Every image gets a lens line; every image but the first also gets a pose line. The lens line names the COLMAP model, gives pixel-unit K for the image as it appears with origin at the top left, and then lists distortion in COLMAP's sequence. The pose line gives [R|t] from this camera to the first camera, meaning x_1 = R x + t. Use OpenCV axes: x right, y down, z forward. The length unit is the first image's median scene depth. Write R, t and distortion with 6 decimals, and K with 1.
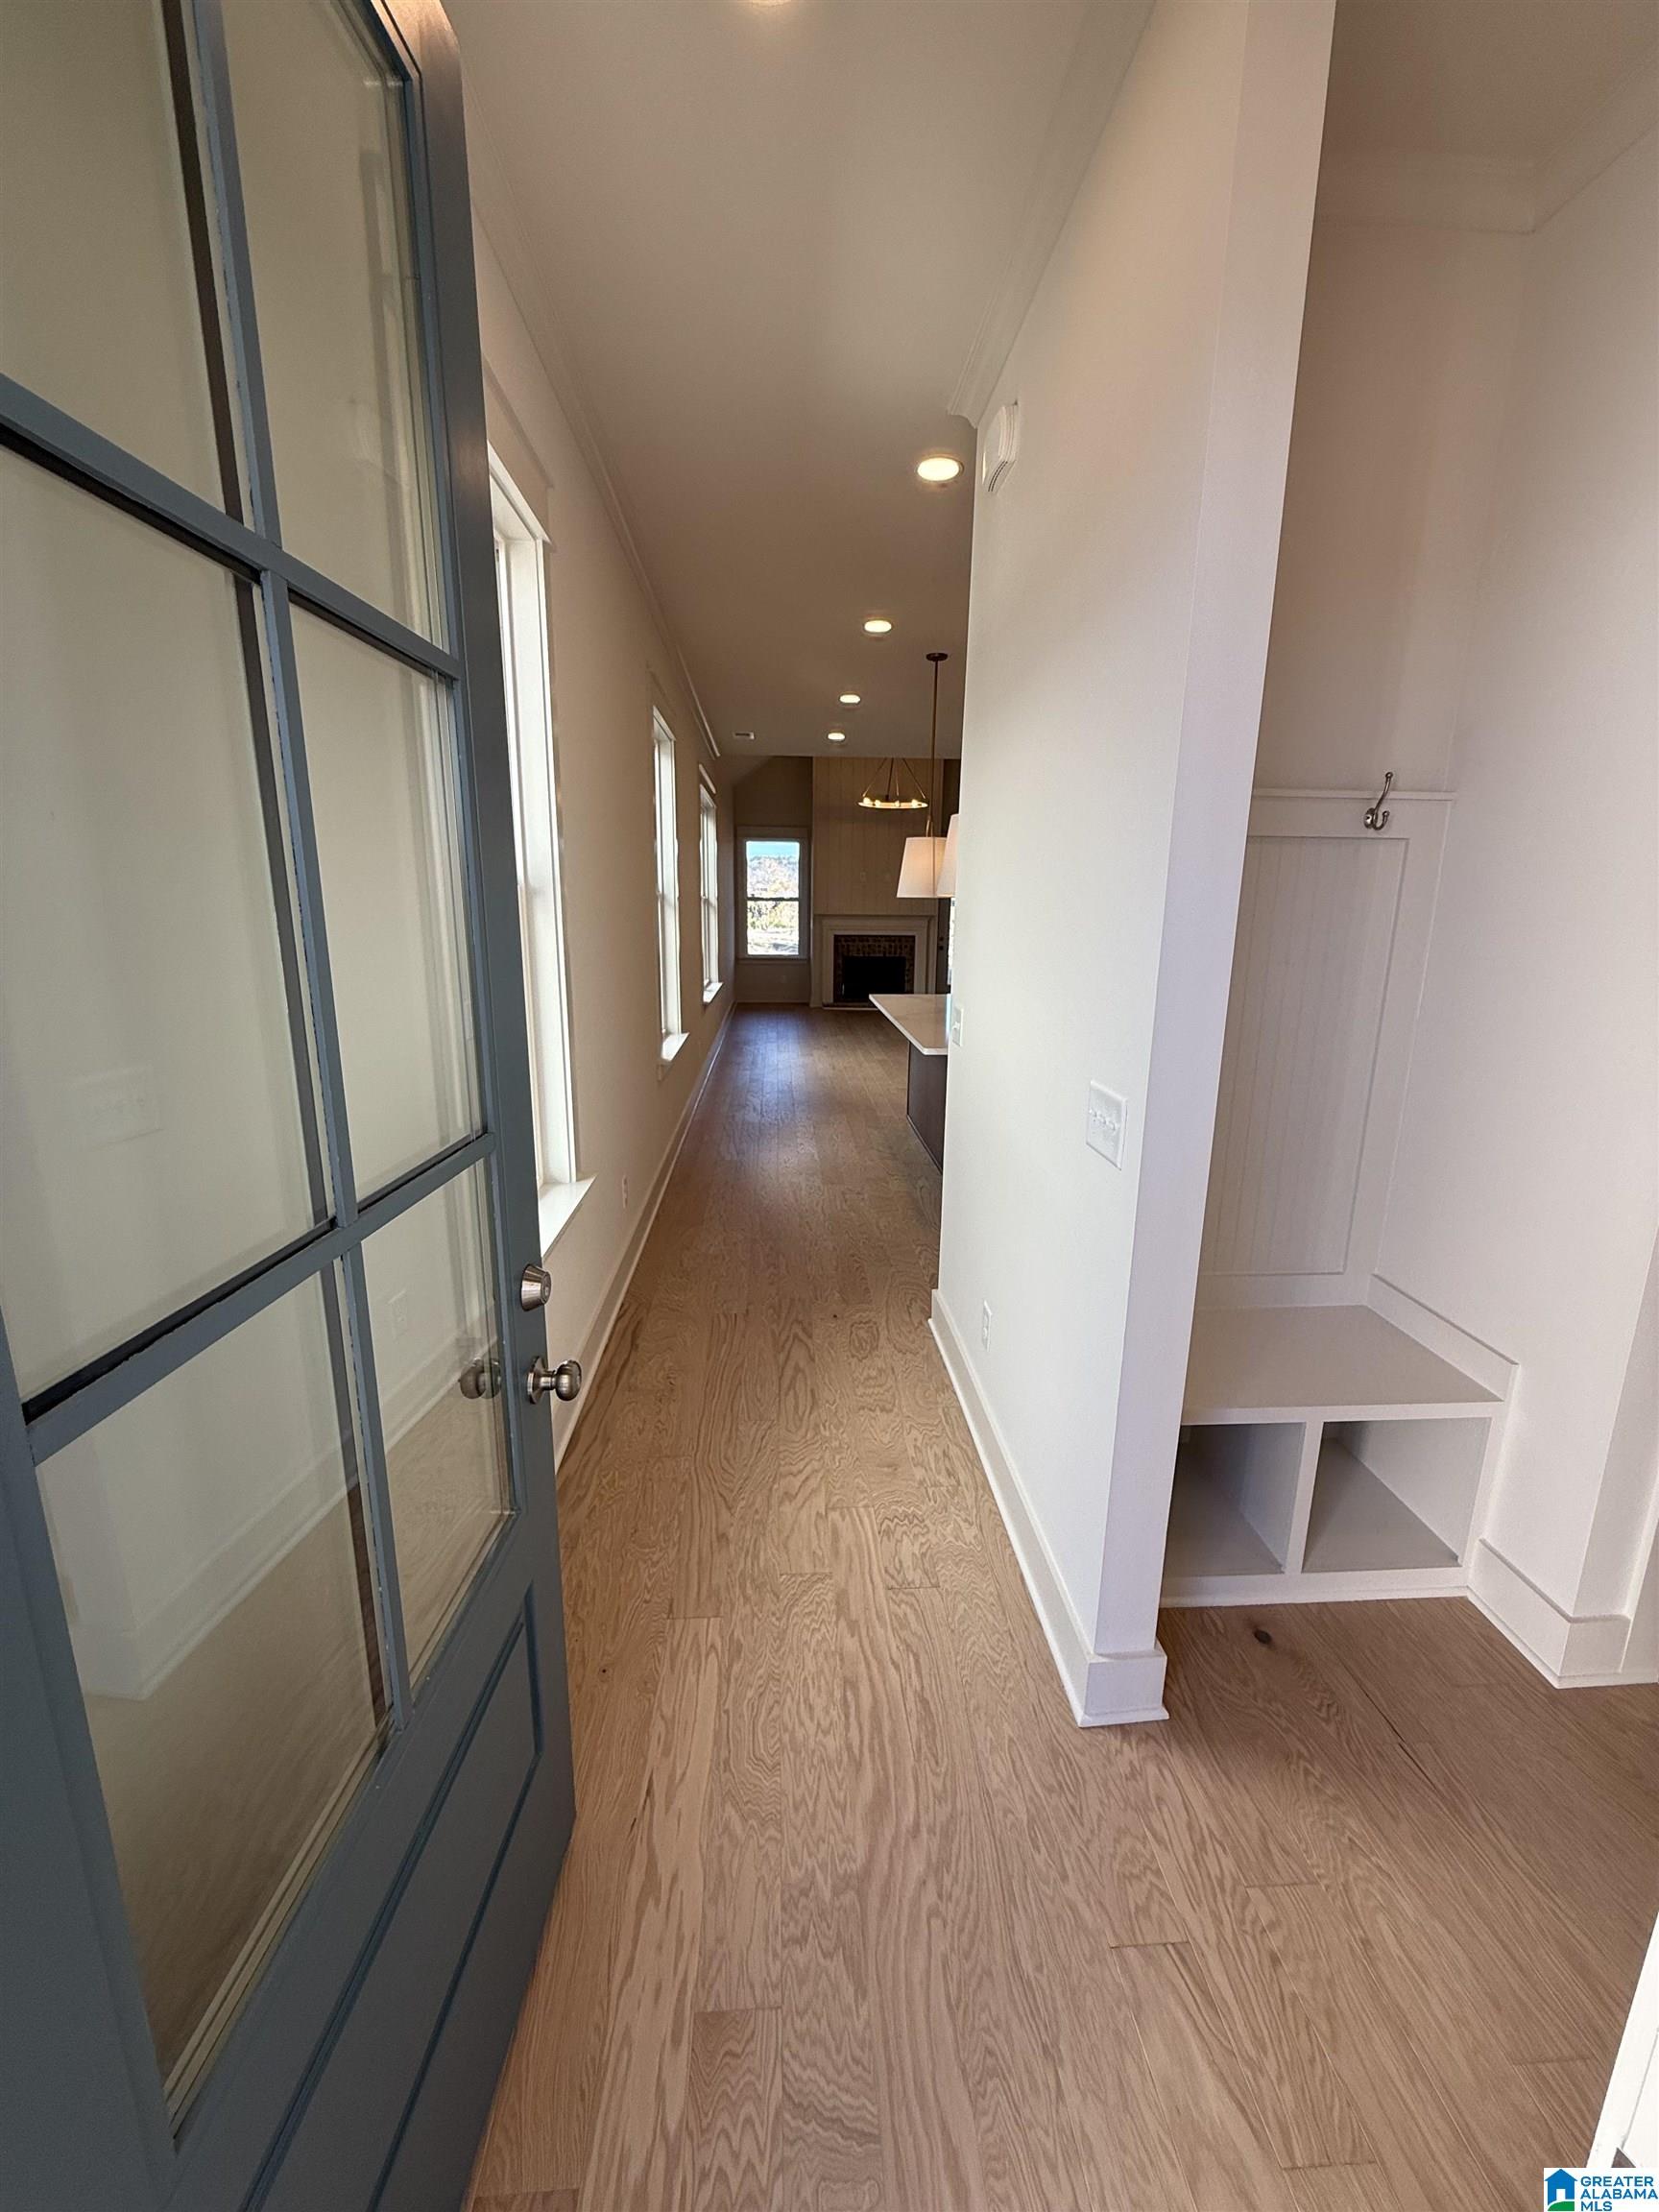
lens RADIAL K [[881.0, 0, 830.5], [0, 881.0, 1101.0], [0, 0, 1]] dist [-0.000251, 0.000268]
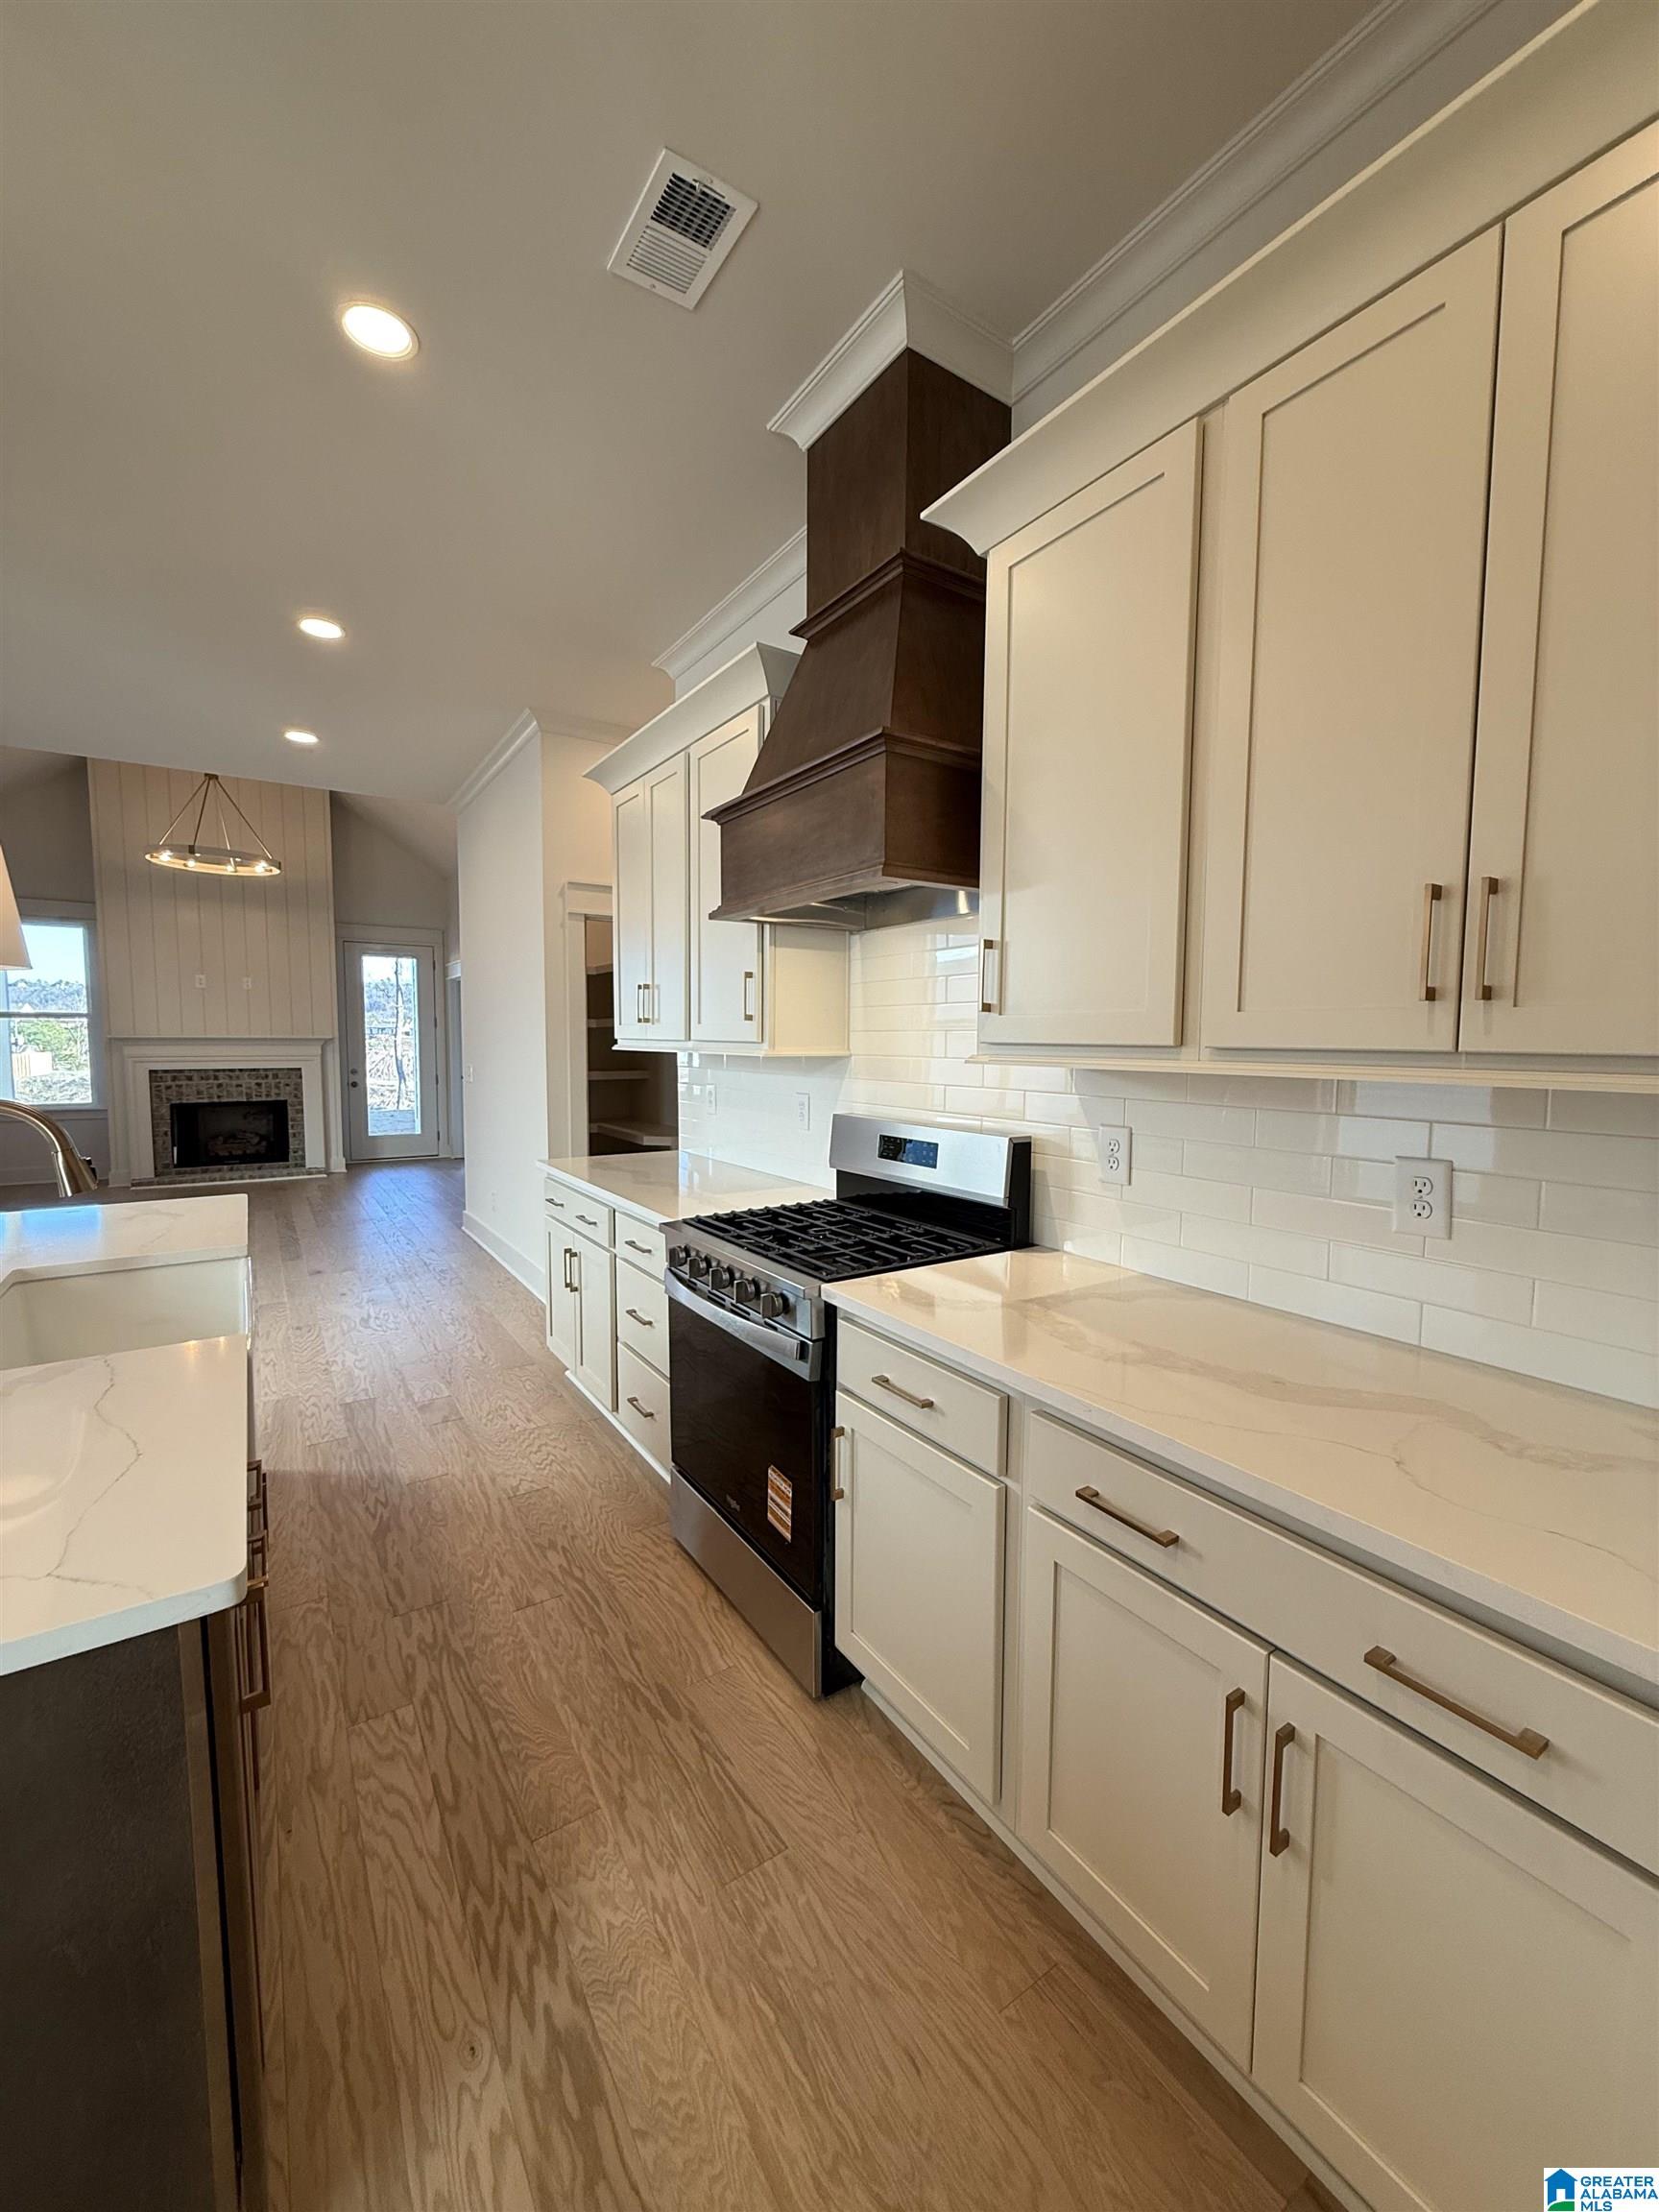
lens RADIAL K [[881.0, 0, 830.6], [0, 881.0, 1101.4], [0, 0, 1]] dist [-0.000251, 0.000268]
pose [[0.866396, -0.044758, 0.497347, 0.798821], [0.115010, 0.987084, -0.111521, -0.291247], [-0.485932, 0.153822, 0.860354, 1.628955]]
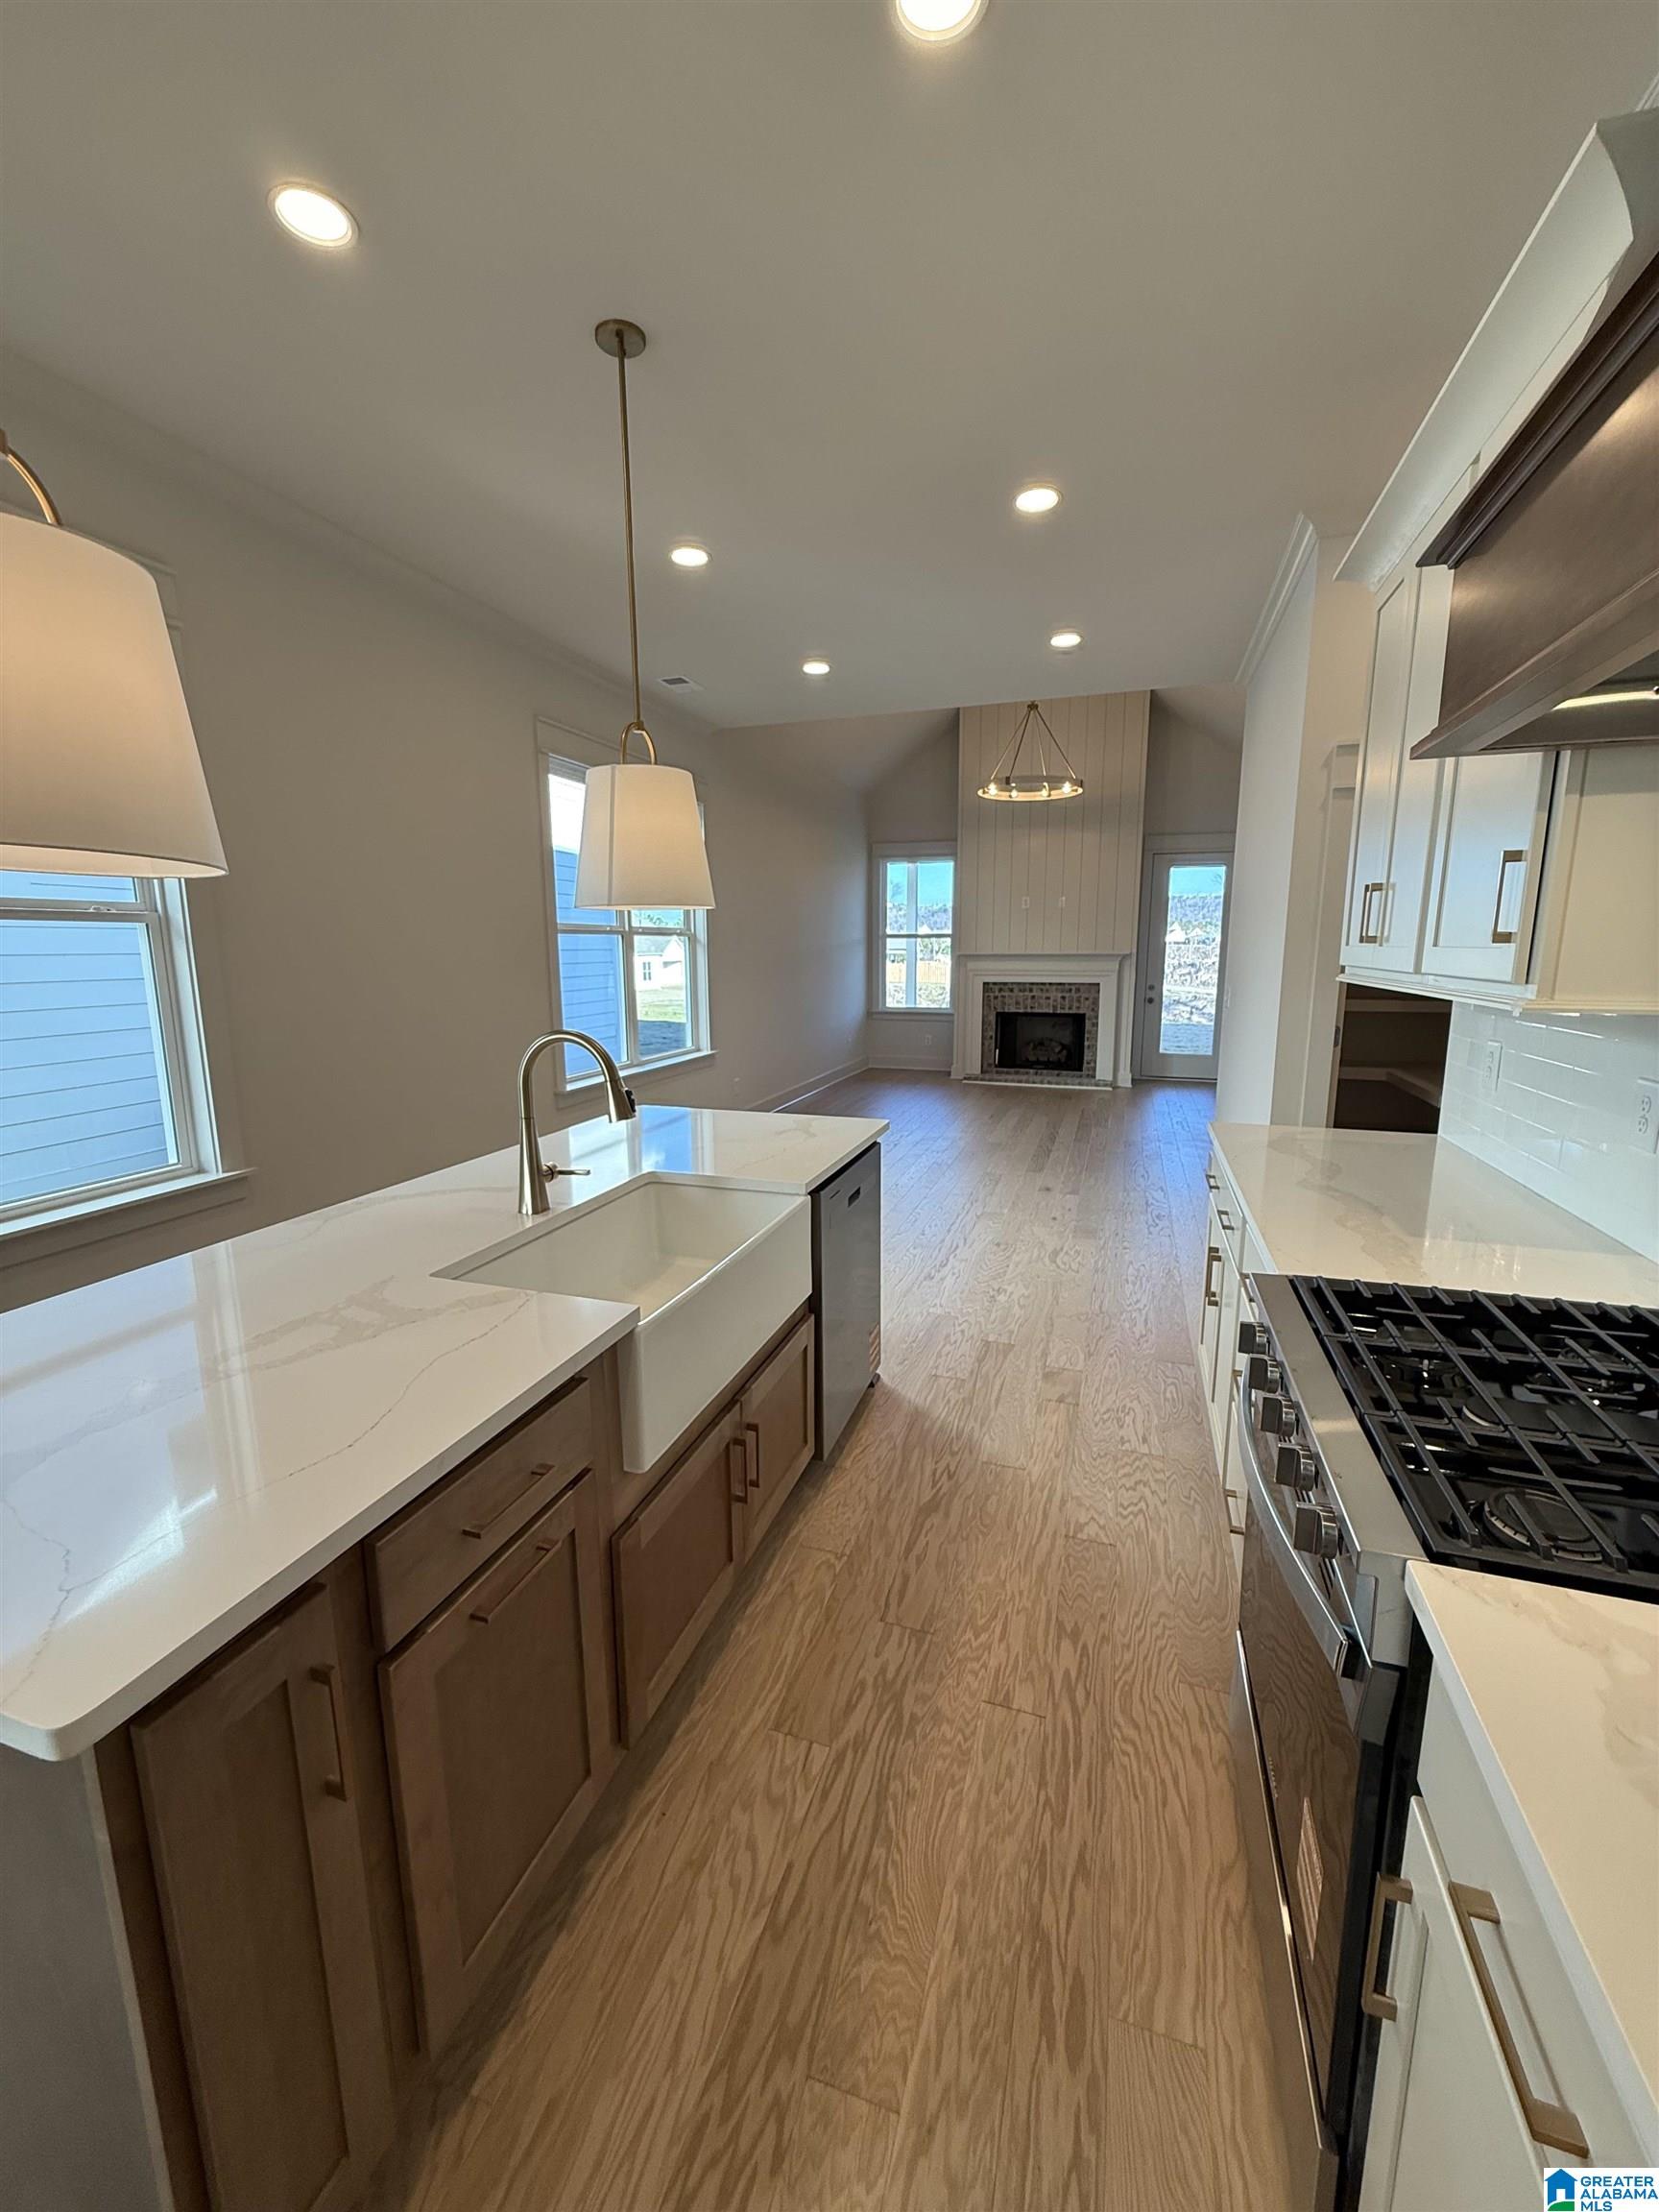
lens RADIAL K [[881.0, 0, 826.2], [0, 881.0, 1102.2], [0, 0, 1]] dist [-0.000251, 0.000268]
pose [[0.926599, 0.048087, -0.372964, 1.155926], [-0.065703, 0.997237, -0.034658, -0.393535], [0.370267, 0.056619, 0.927198, 1.987048]]
